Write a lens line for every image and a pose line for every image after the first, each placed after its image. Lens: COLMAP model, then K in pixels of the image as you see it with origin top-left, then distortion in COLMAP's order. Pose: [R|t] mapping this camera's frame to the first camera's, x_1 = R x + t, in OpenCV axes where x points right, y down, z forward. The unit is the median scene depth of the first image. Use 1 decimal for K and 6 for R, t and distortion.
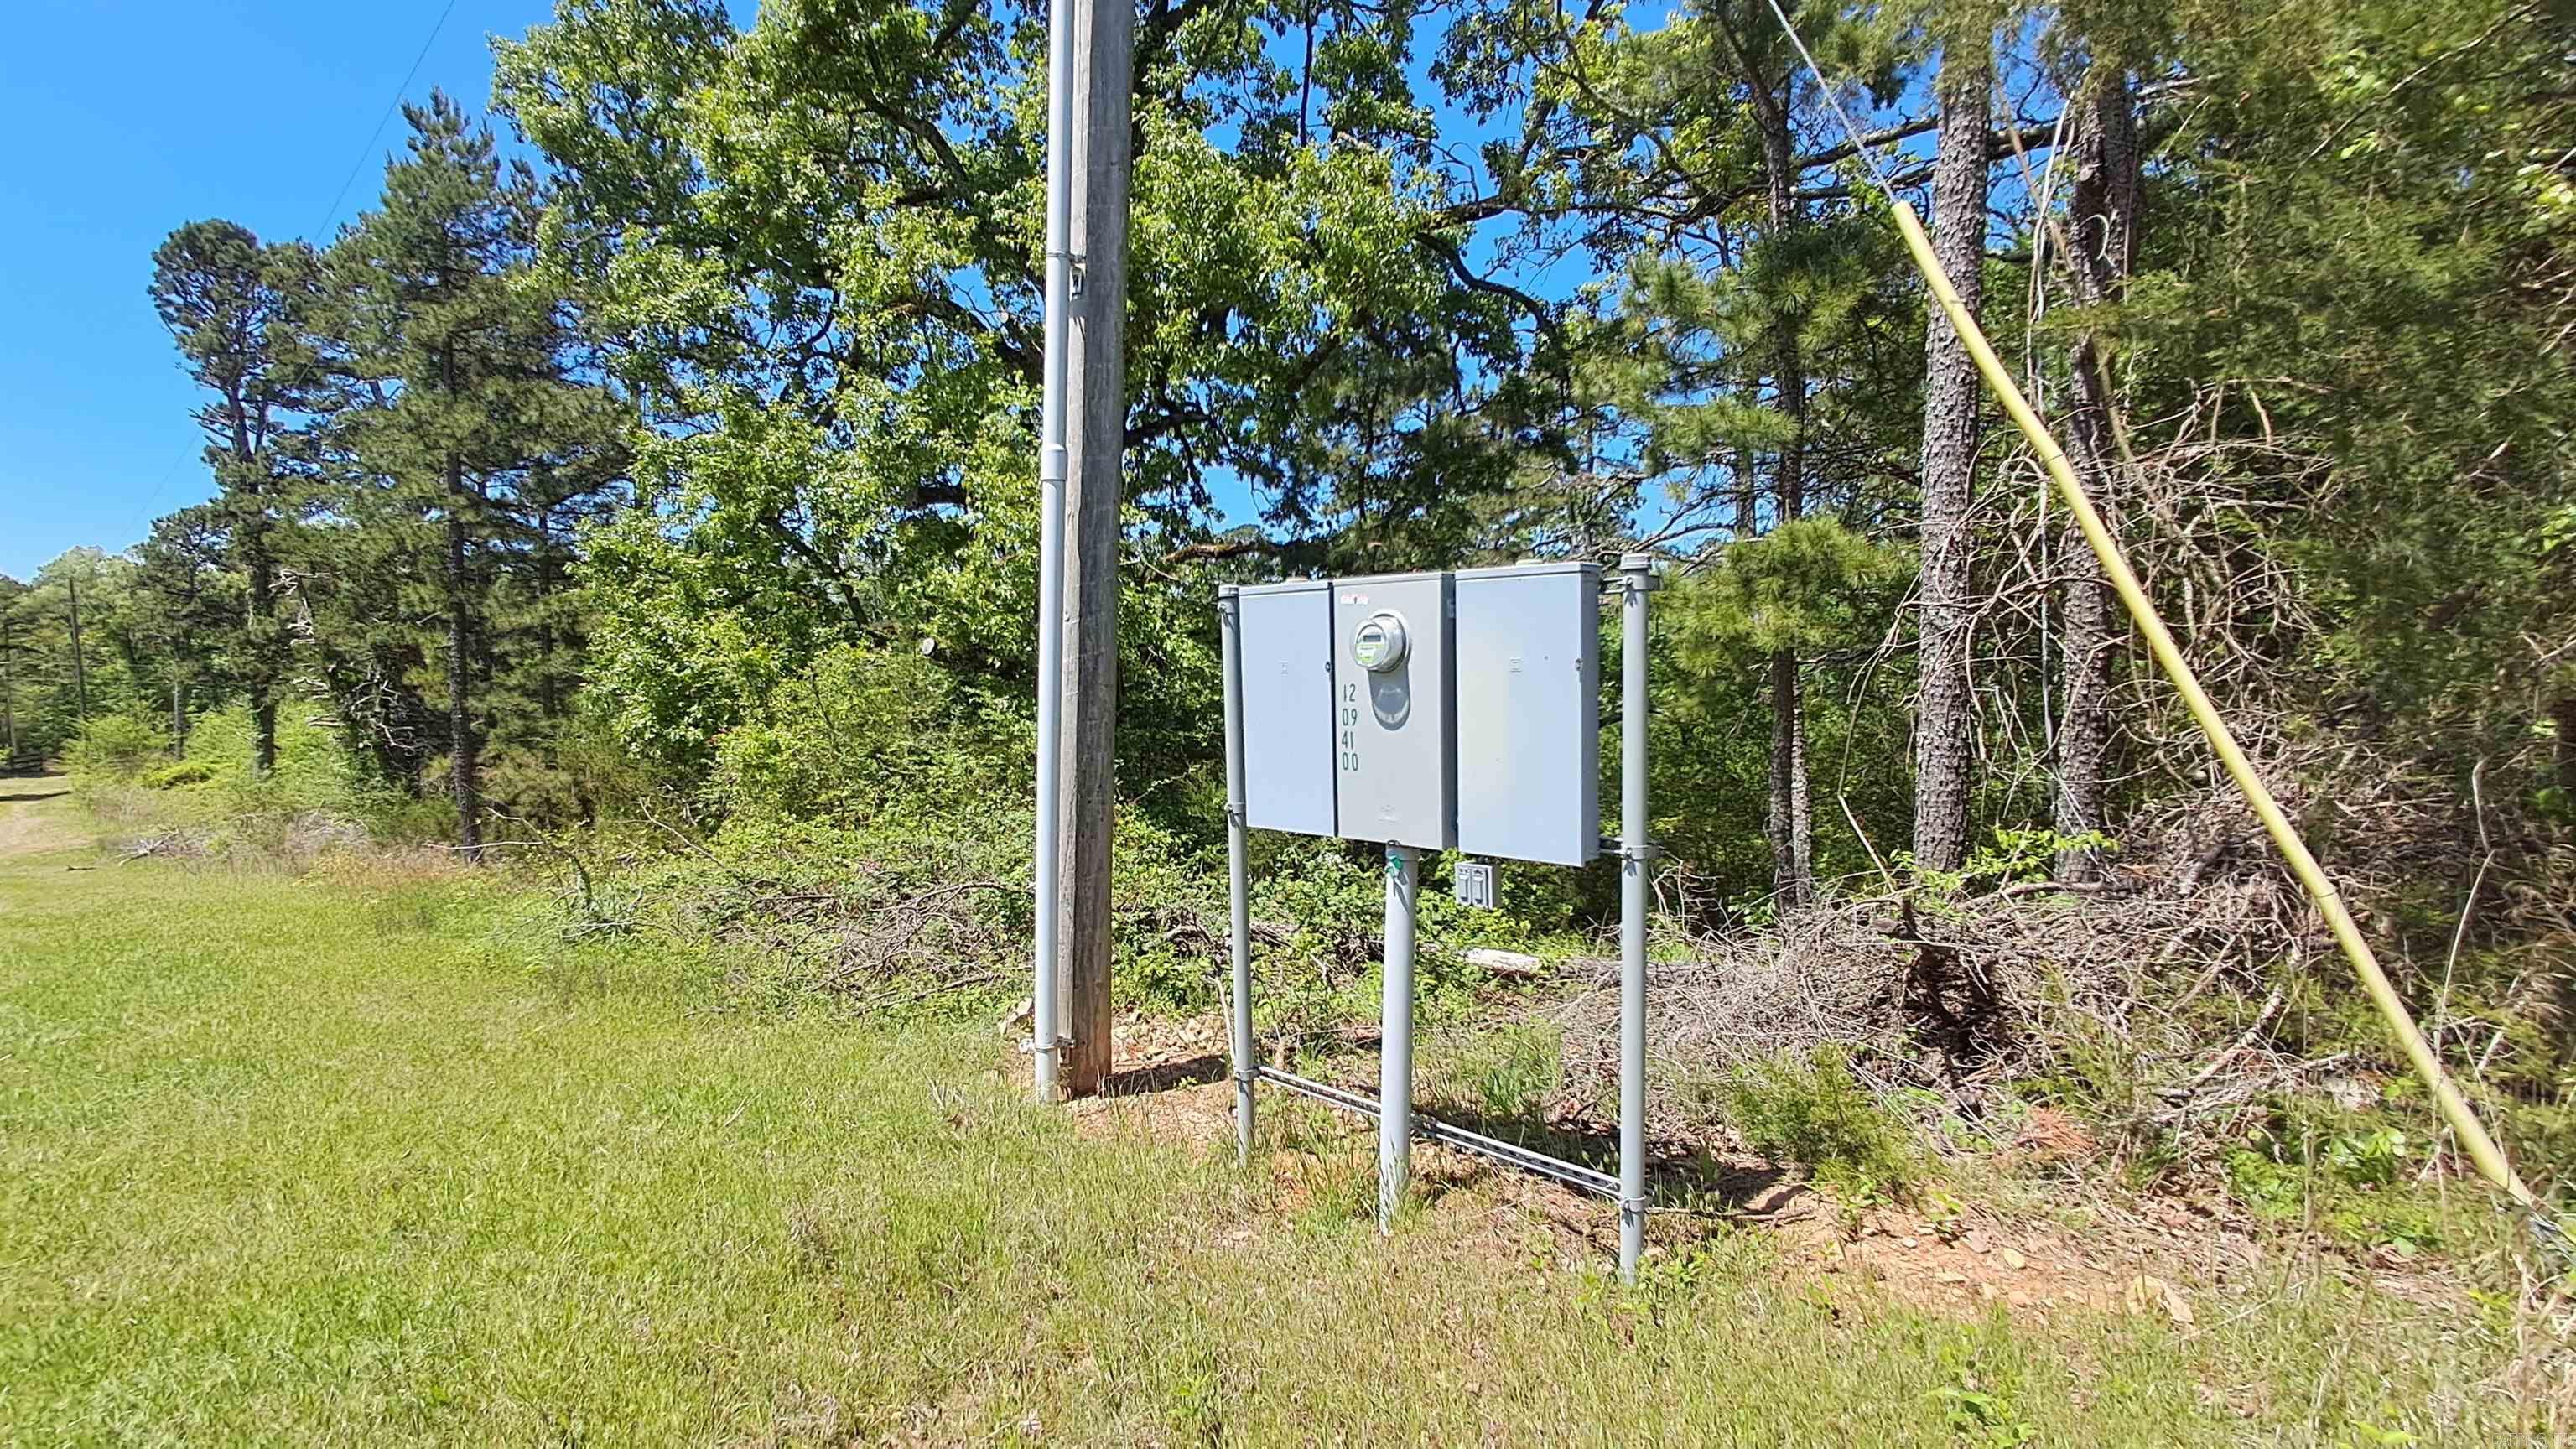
lens RADIAL K [[1199.2, 0, 1289.3], [0, 1199.2, 722.2], [0, 0, 1]] dist [0.002237, 0.004571]
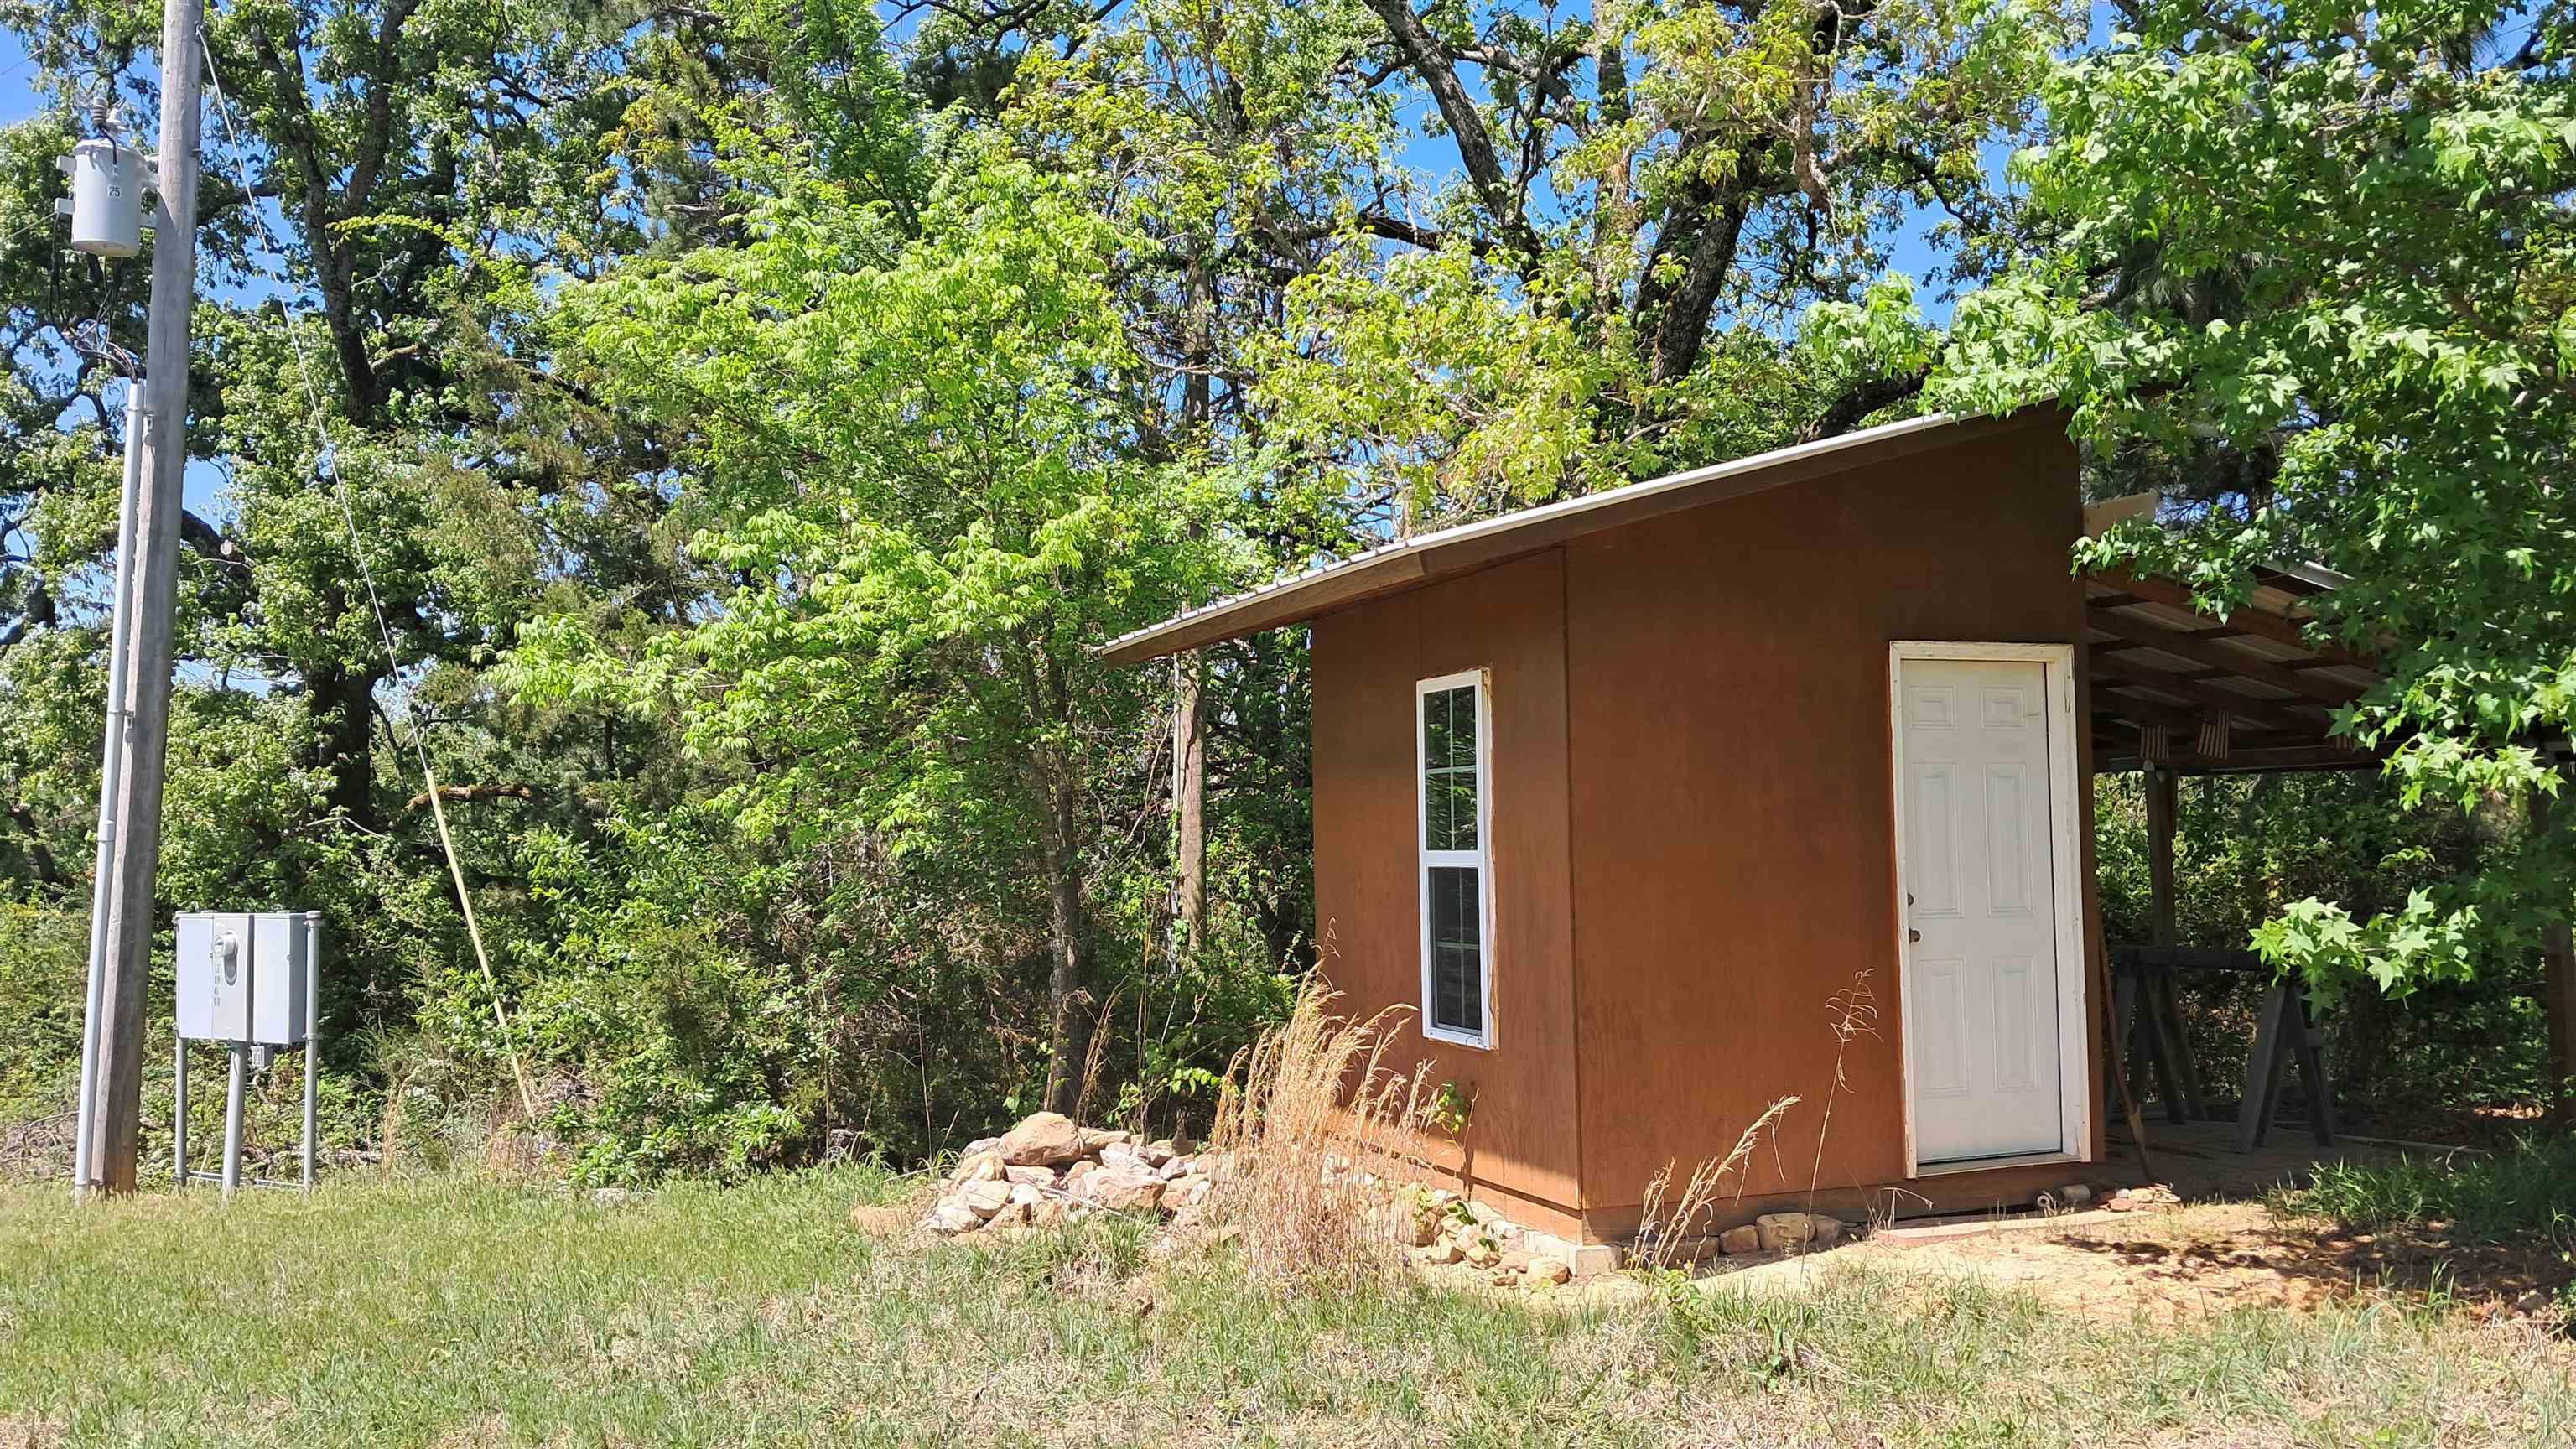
lens RADIAL K [[2184.0, 0, 1285.0], [0, 2184.0, 719.2], [0, 0, 1]] dist [0.061090, -0.068625]
pose [[0.990453, 0.016824, 0.136817, 0.303352], [-0.000136, 0.992643, -0.121080, 0.002256], [-0.137847, 0.119905, 0.983169, -0.688997]]
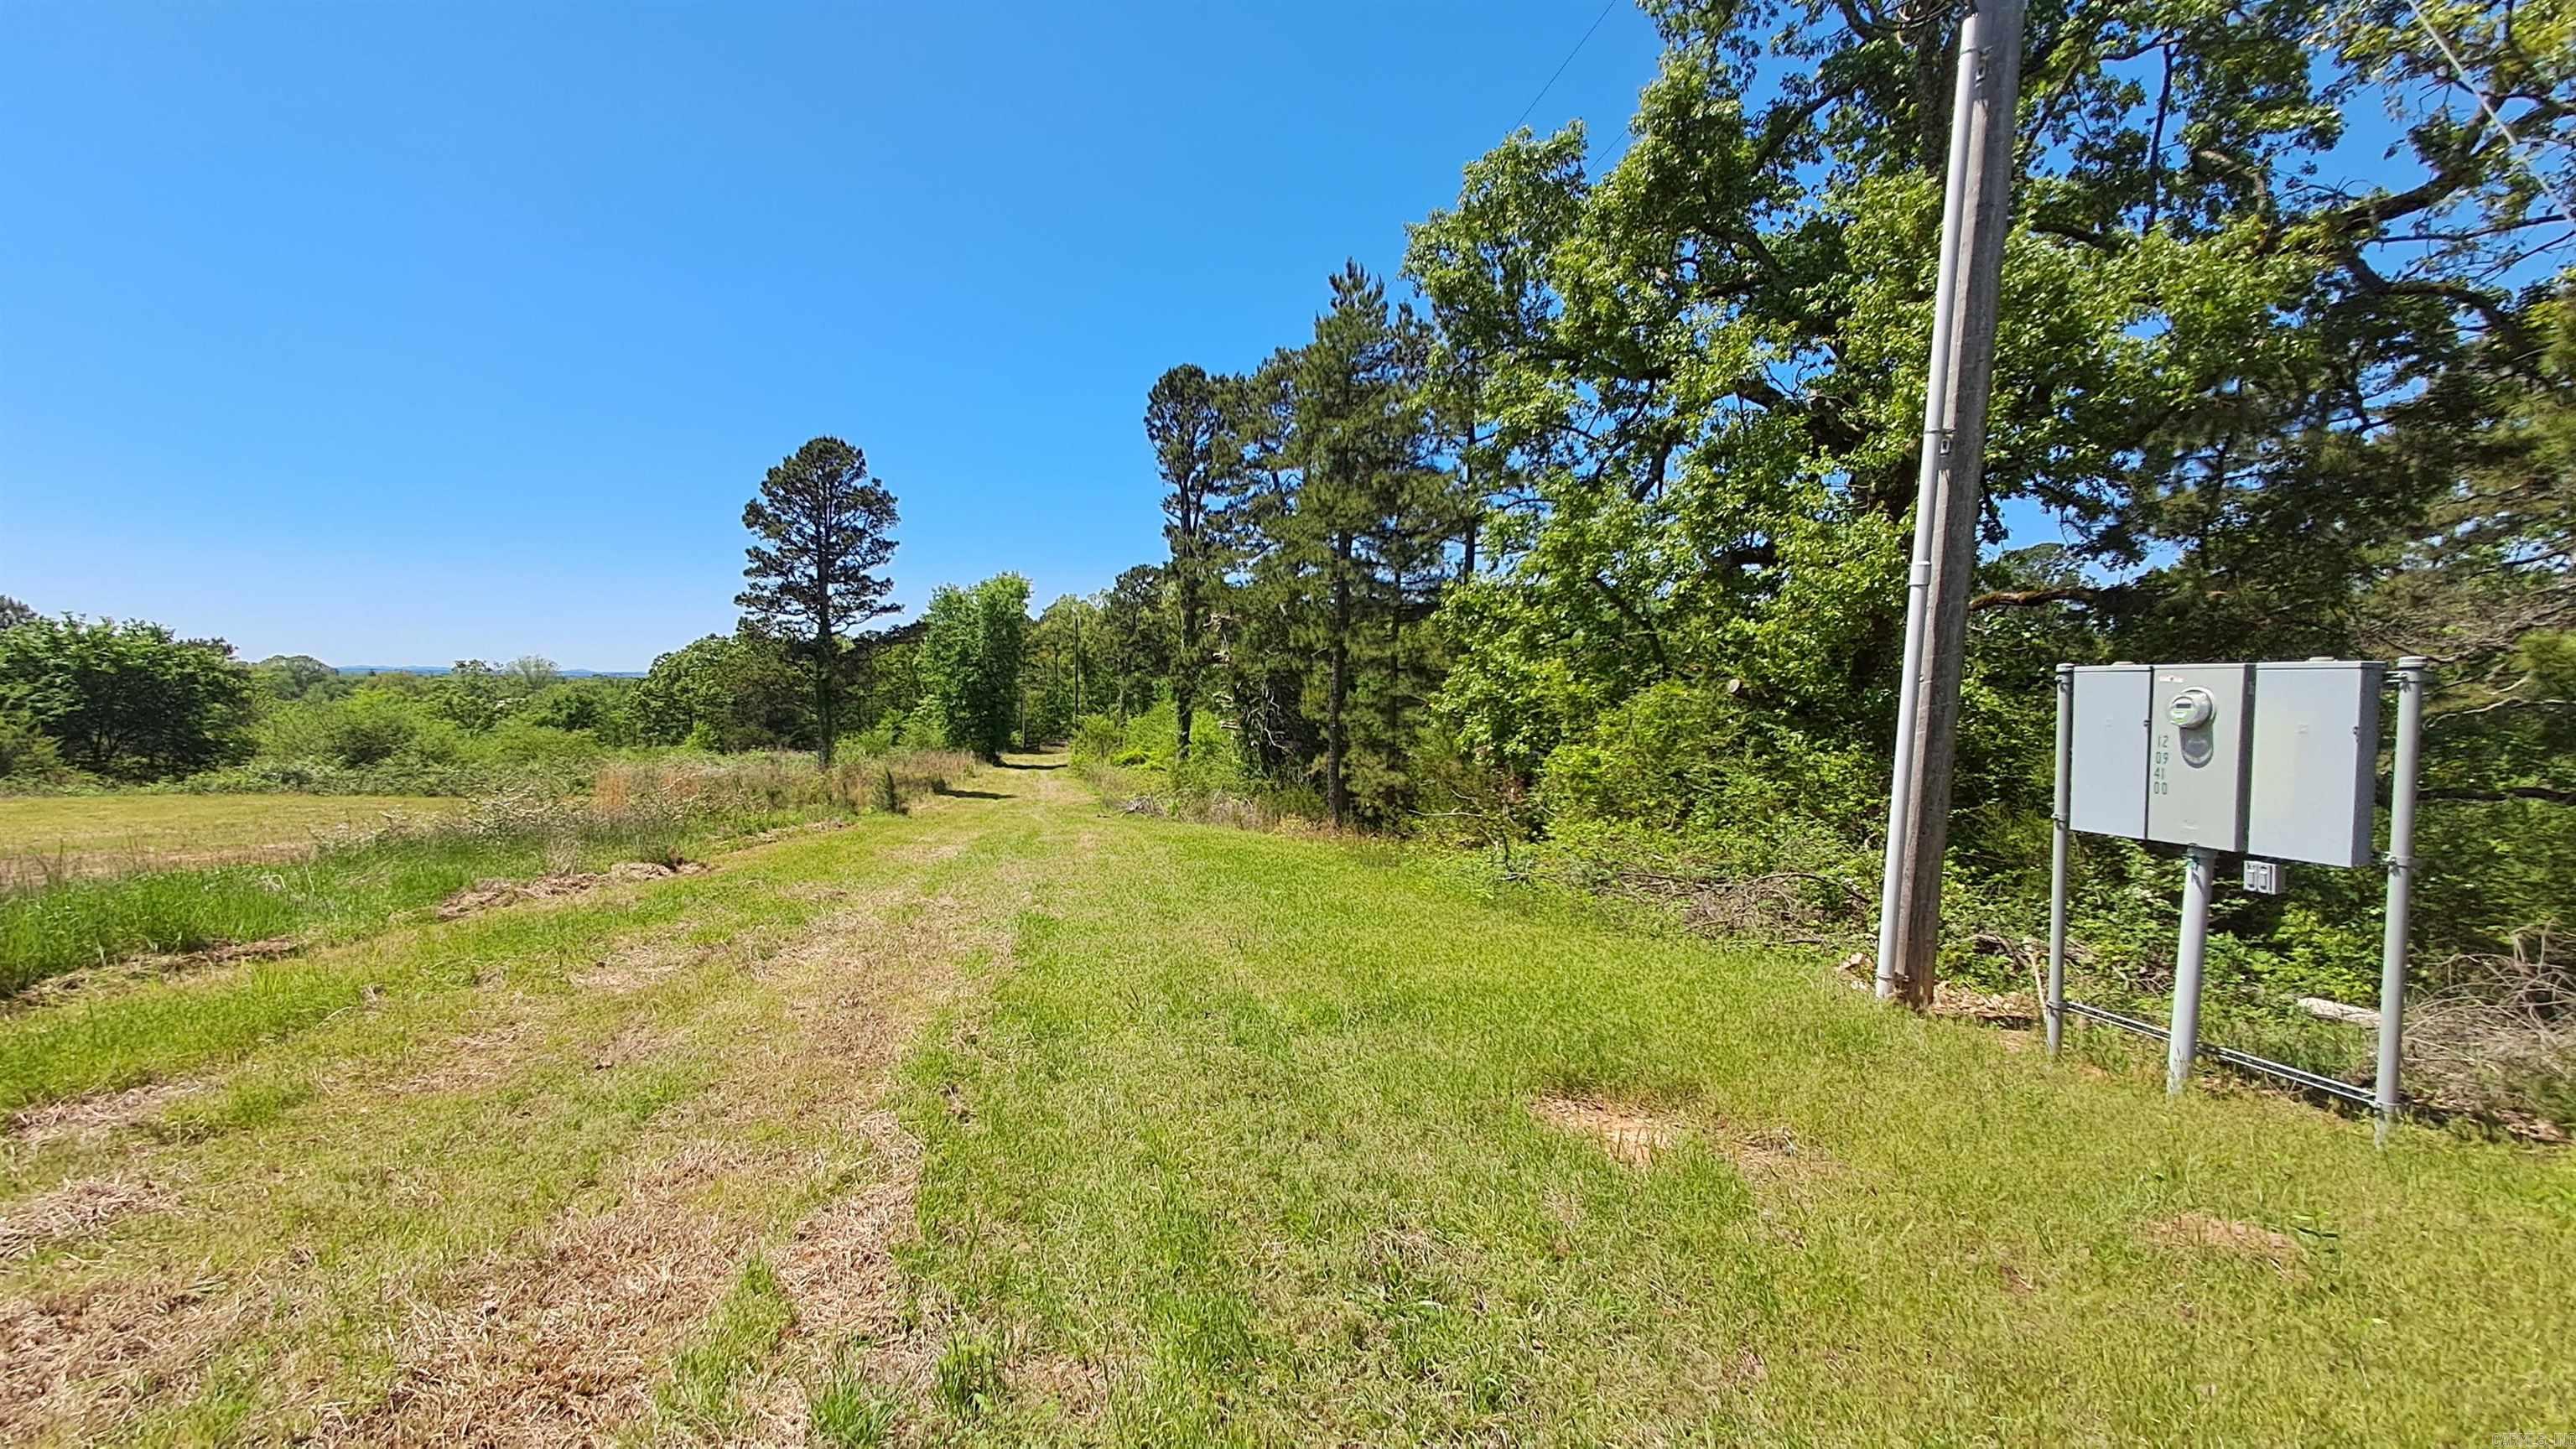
lens RADIAL K [[1199.2, 0, 1265.1], [0, 1199.2, 738.1], [0, 0, 1]] dist [0.002237, 0.004571]
pose [[0.822995, 0.051584, -0.565702, -0.004896], [-0.057746, 0.998307, 0.007022, 0.005425], [0.565106, 0.026888, 0.824580, -0.188648]]
